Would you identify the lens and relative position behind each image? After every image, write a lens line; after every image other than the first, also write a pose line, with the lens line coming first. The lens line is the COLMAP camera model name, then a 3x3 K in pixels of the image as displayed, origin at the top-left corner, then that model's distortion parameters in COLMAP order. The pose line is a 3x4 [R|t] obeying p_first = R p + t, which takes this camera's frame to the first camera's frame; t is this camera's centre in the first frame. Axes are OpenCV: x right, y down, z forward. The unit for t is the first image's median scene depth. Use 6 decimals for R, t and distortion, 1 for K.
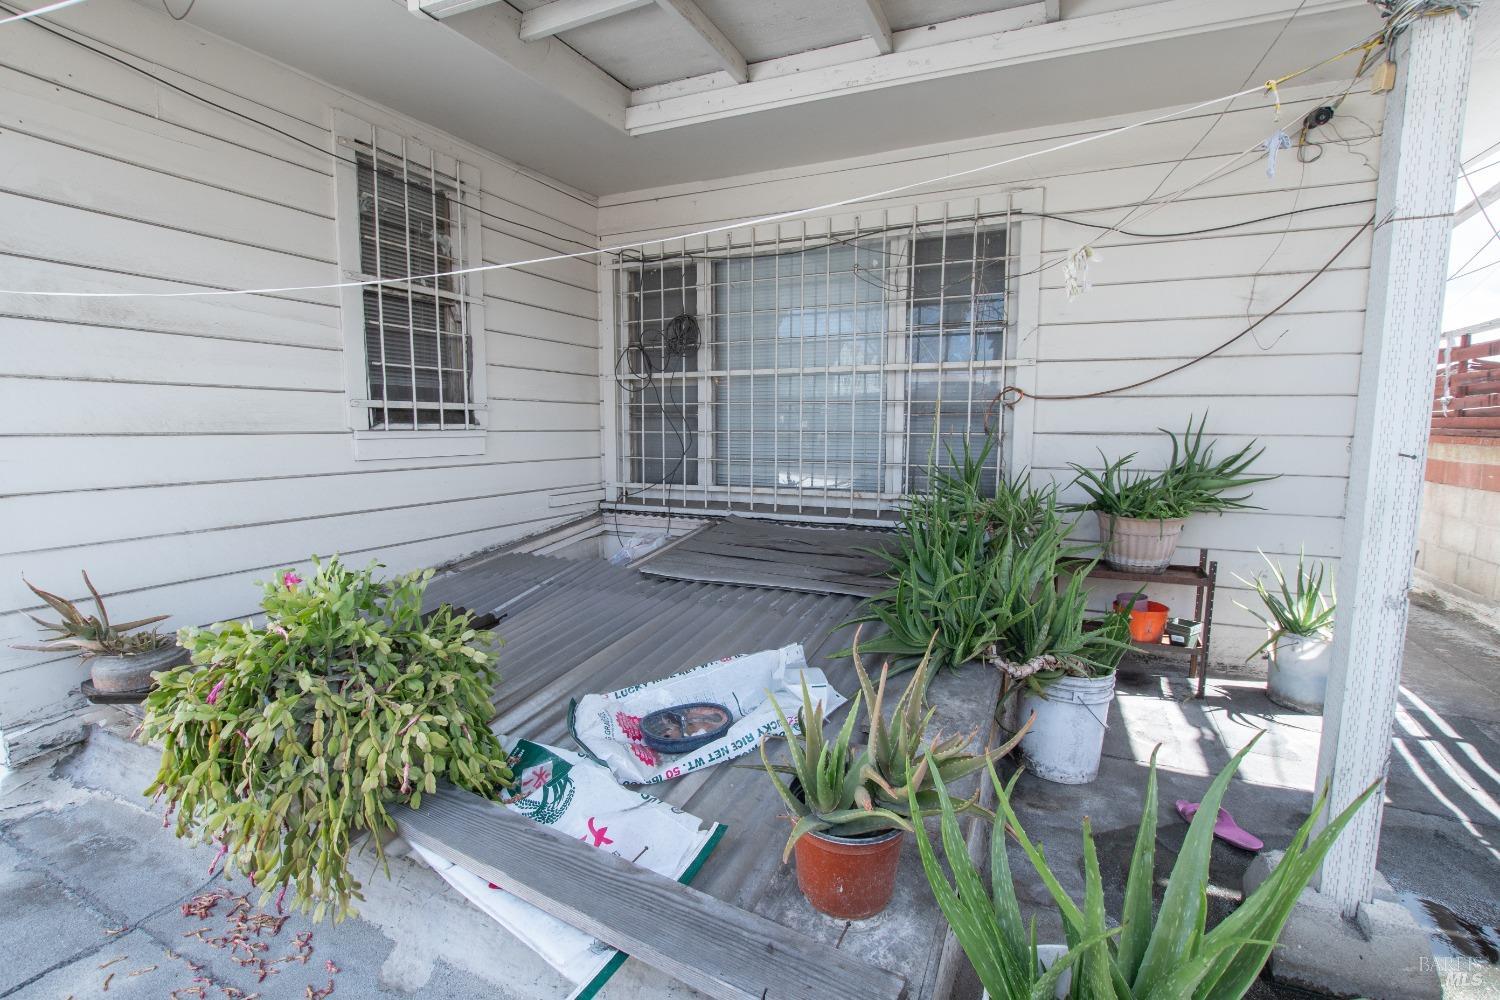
lens RADIAL K [[688.0, 0, 741.7], [0, 688.0, 500.5], [0, 0, 1]] dist [-0.030403, 0.004652]
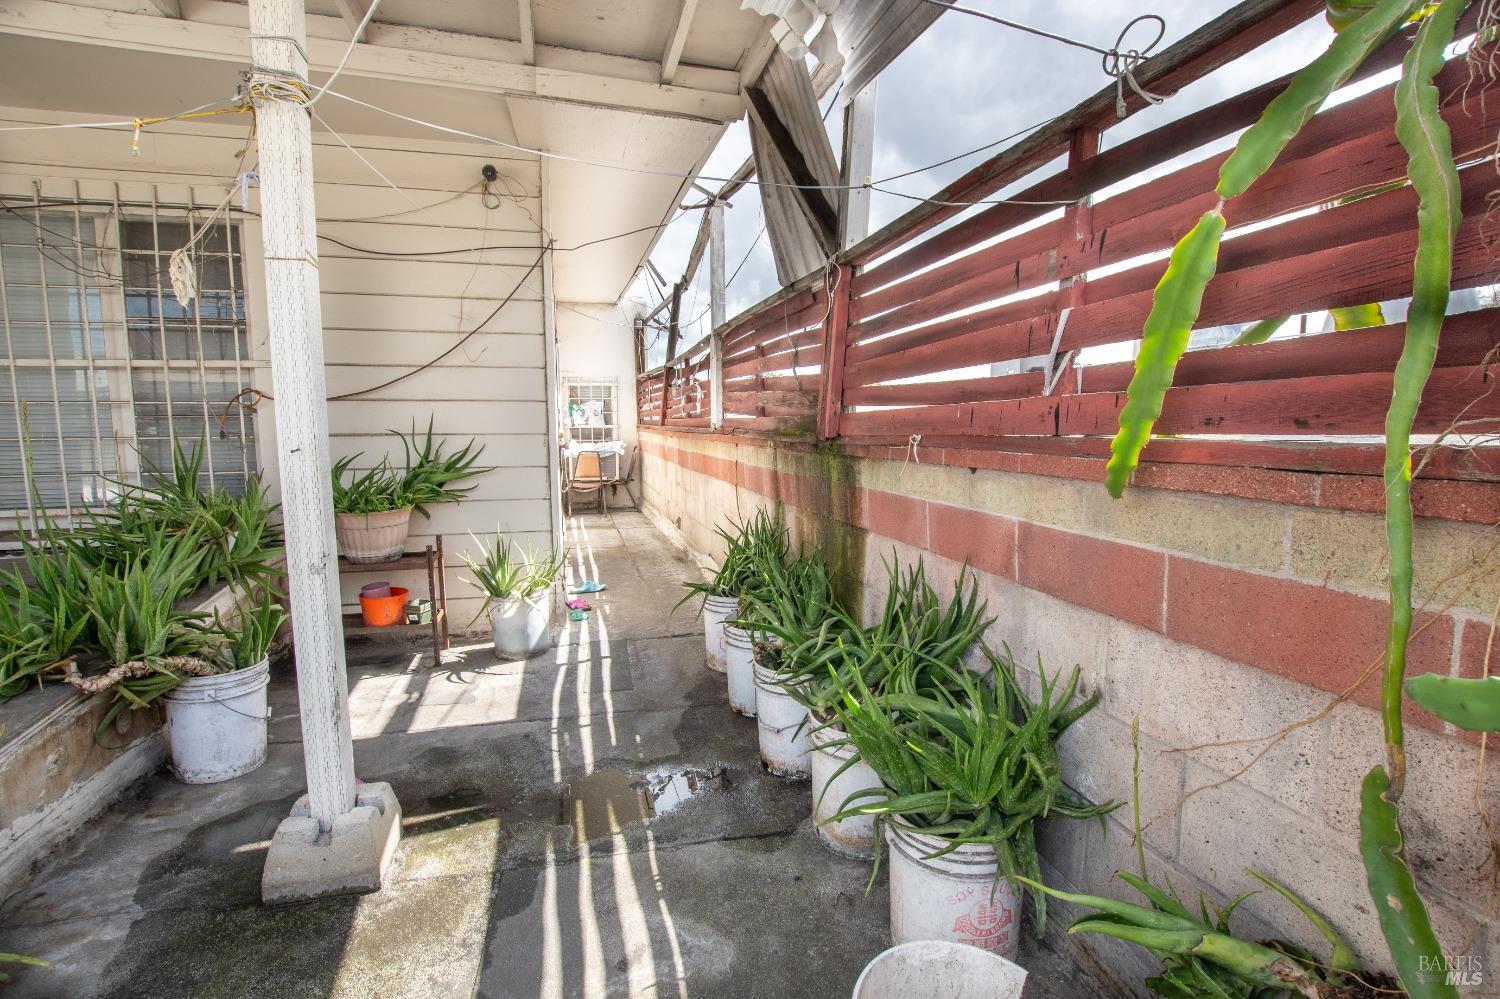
lens RADIAL K [[688.0, 0, 741.7], [0, 688.0, 500.0], [0, 0, 1]] dist [-0.030403, 0.004652]
pose [[0.764863, -0.071723, 0.640188, 0.316648], [0.074031, 0.996985, 0.023249, 0.022340], [-0.639926, 0.029611, 0.767866, -0.191844]]
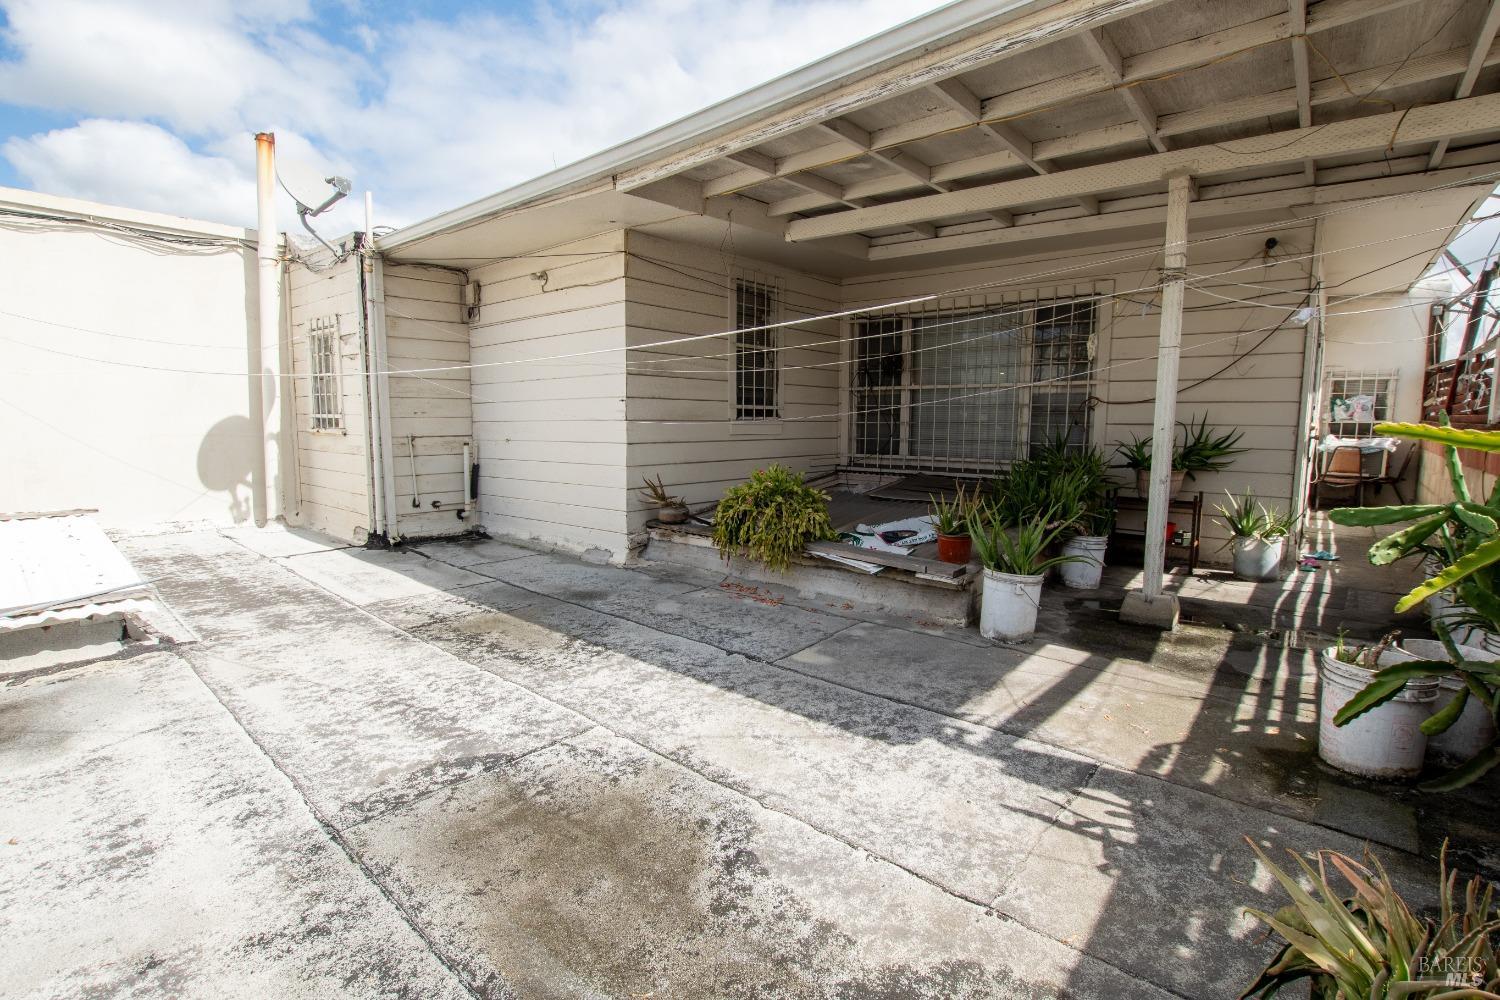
lens RADIAL K [[688.0, 0, 741.7], [0, 688.0, 500.5], [0, 0, 1]] dist [-0.030403, 0.004652]
pose [[0.964375, 0.033684, -0.262385, 0.009664], [-0.031658, 0.999427, 0.011949, 0.103254], [0.262638, -0.003216, 0.964889, -0.898278]]
